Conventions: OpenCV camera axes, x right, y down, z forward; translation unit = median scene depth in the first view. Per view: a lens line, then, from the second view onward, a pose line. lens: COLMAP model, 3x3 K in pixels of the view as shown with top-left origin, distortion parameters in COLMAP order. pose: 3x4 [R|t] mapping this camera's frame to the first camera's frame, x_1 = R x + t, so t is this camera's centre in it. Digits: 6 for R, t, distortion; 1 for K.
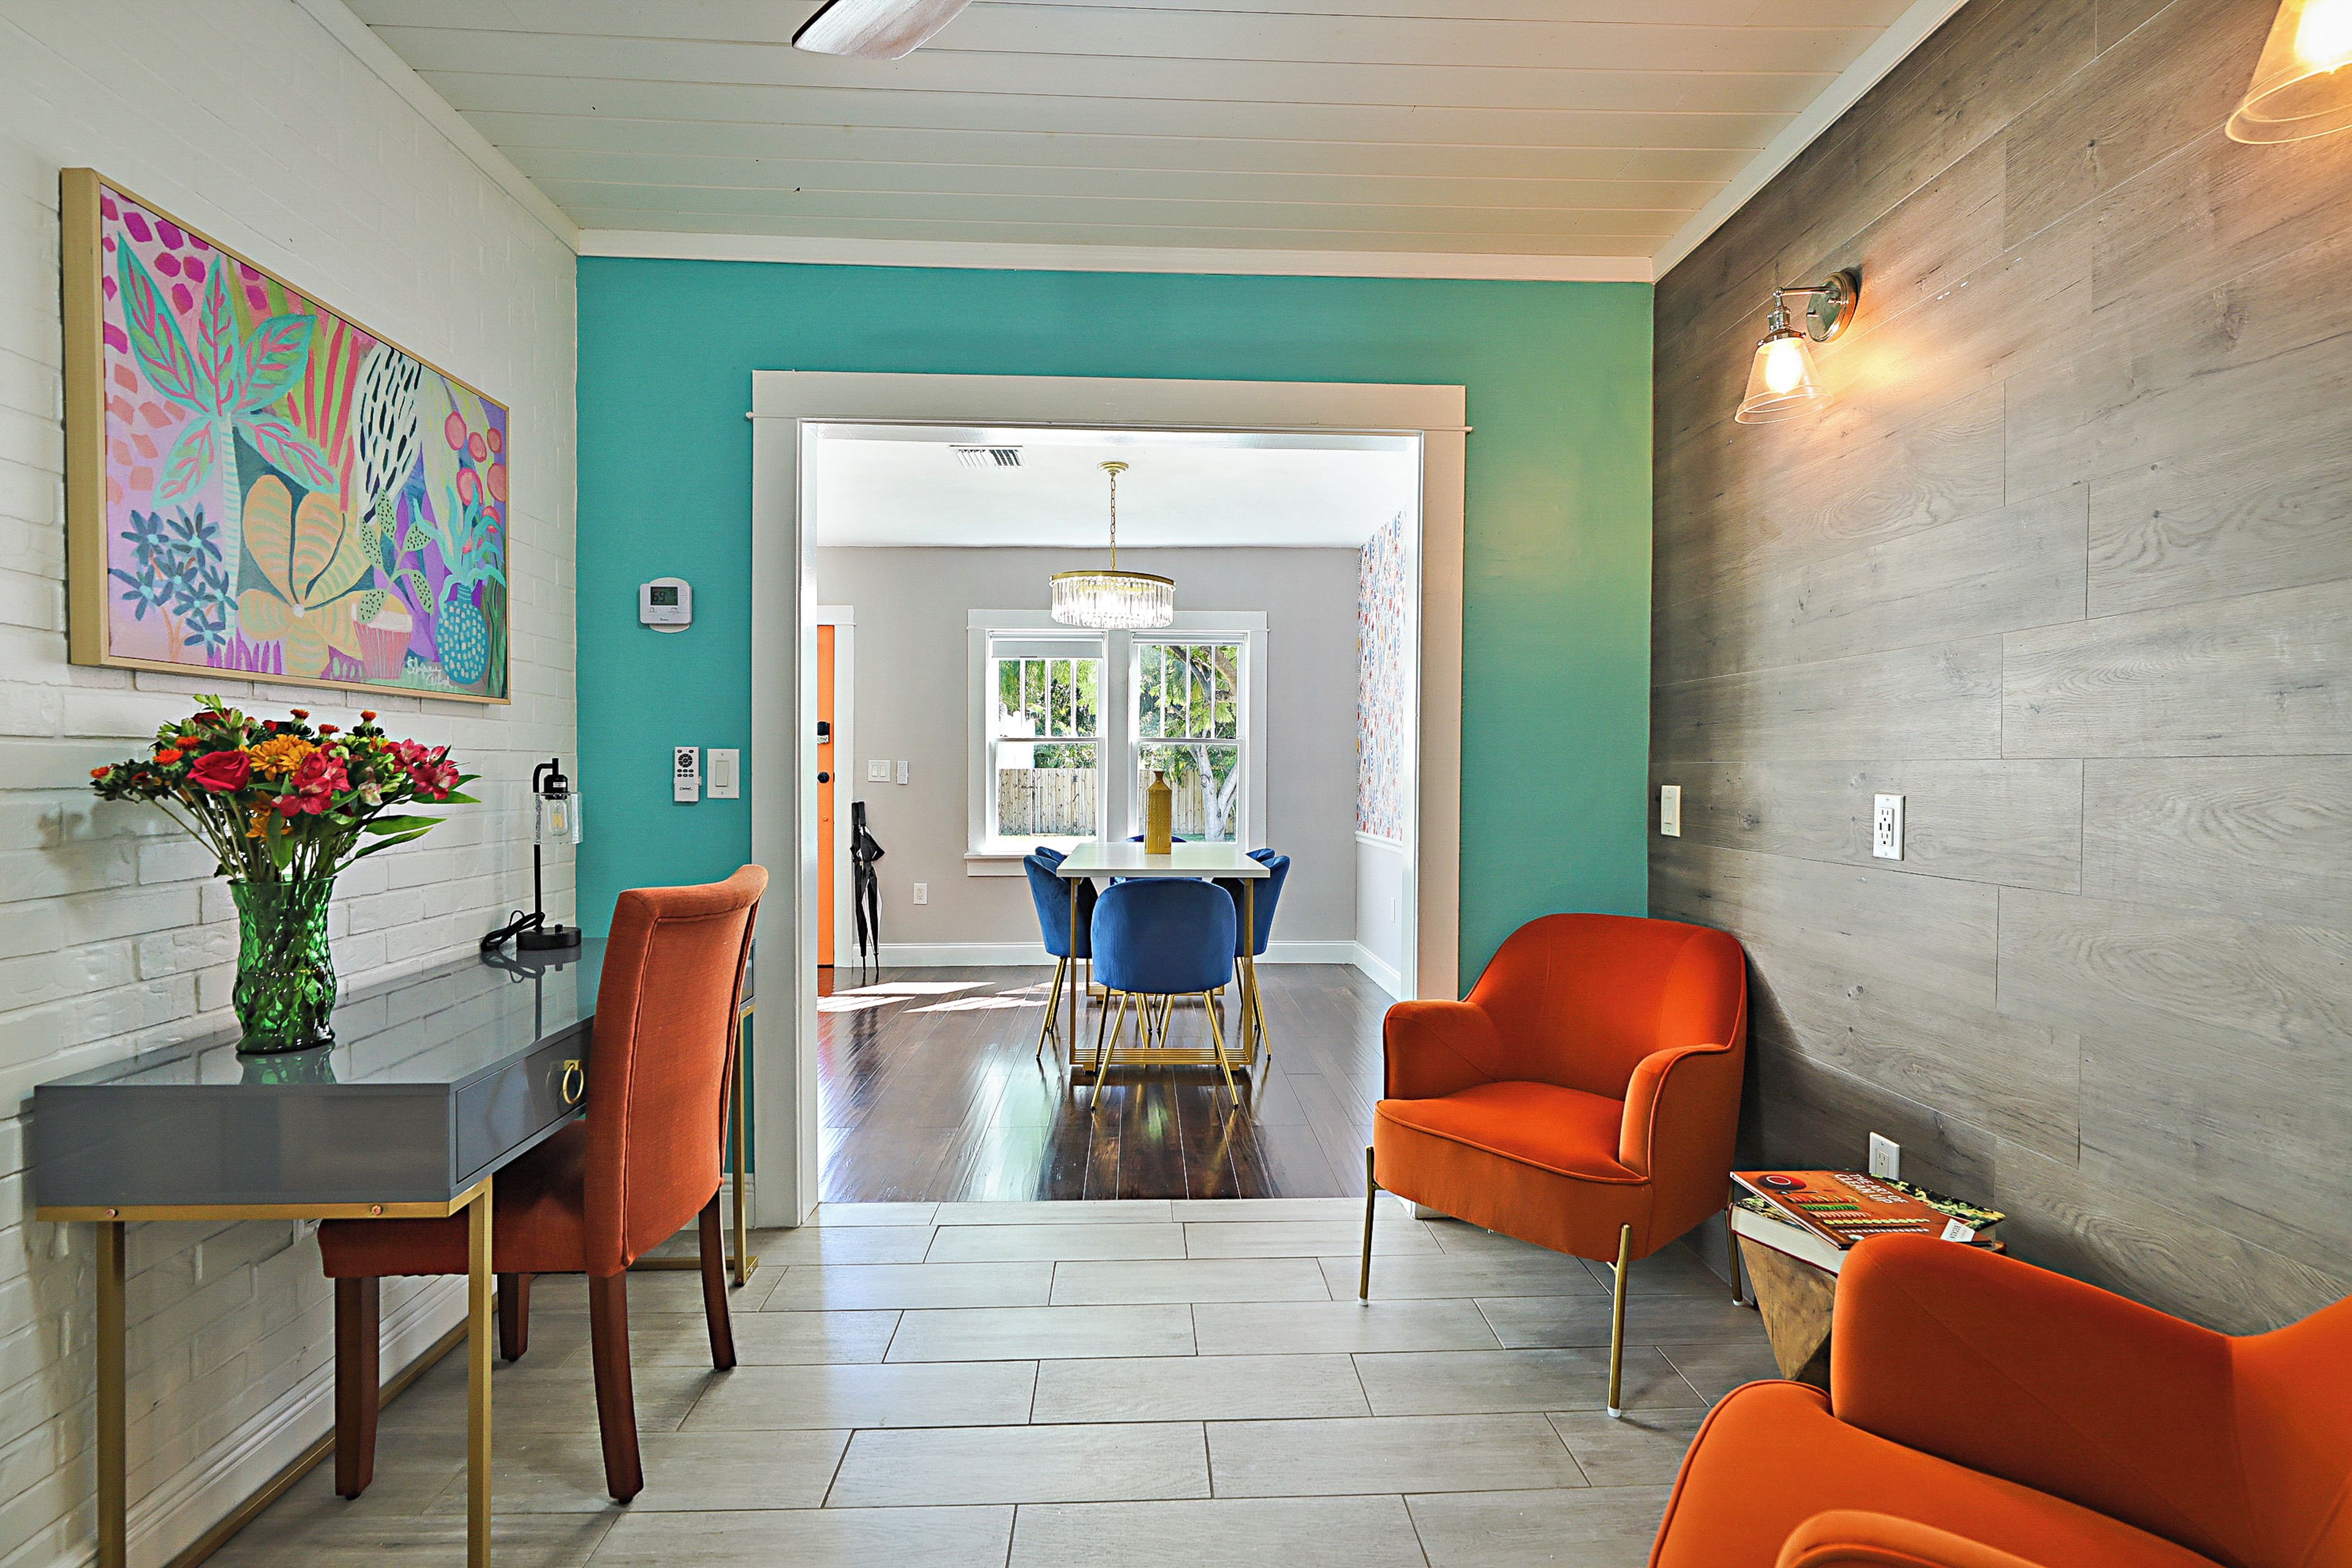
lens RADIAL K [[1219.5, 0, 1176.4], [0, 1219.5, 781.5], [0, 0, 1]] dist [-0.000098, 0.000290]
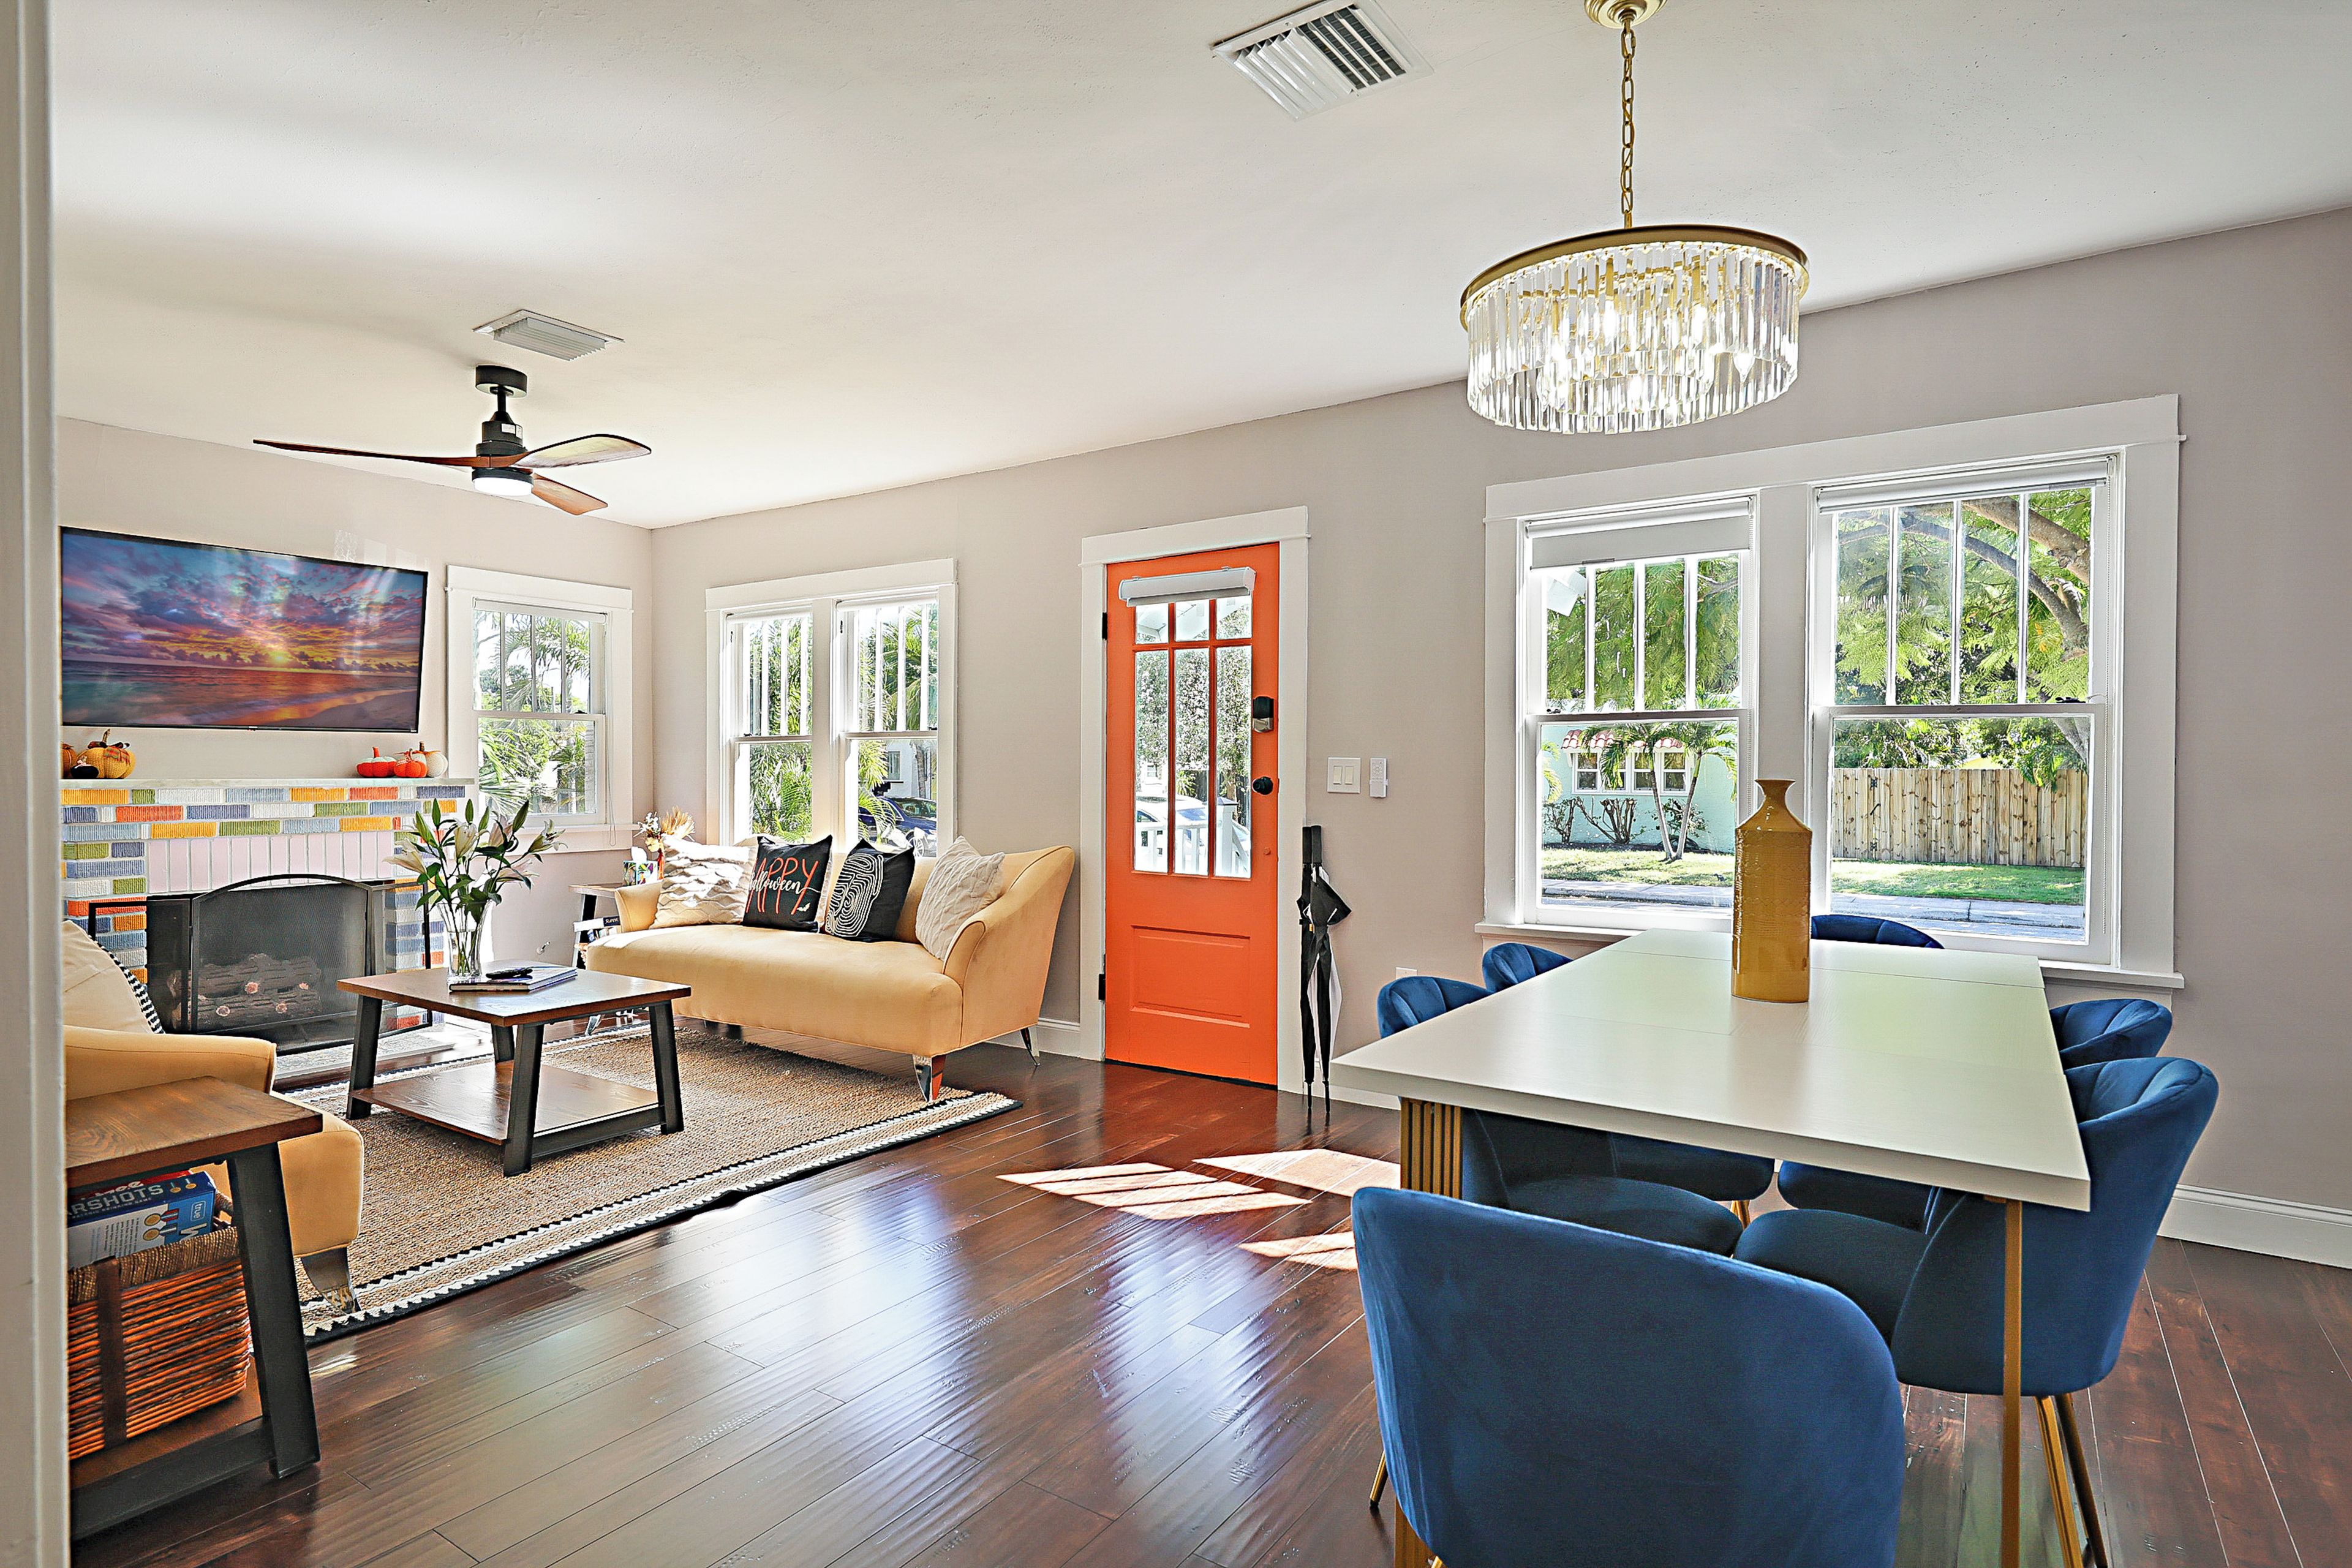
lens RADIAL K [[1219.5, 0, 1177.3], [0, 1219.5, 790.7], [0, 0, 1]] dist [-0.000098, 0.000290]
pose [[0.796559, 0.008423, -0.604502, 0.055961], [-0.003844, 0.999953, 0.008867, -0.006141], [0.604548, -0.004739, 0.796555, 0.472376]]
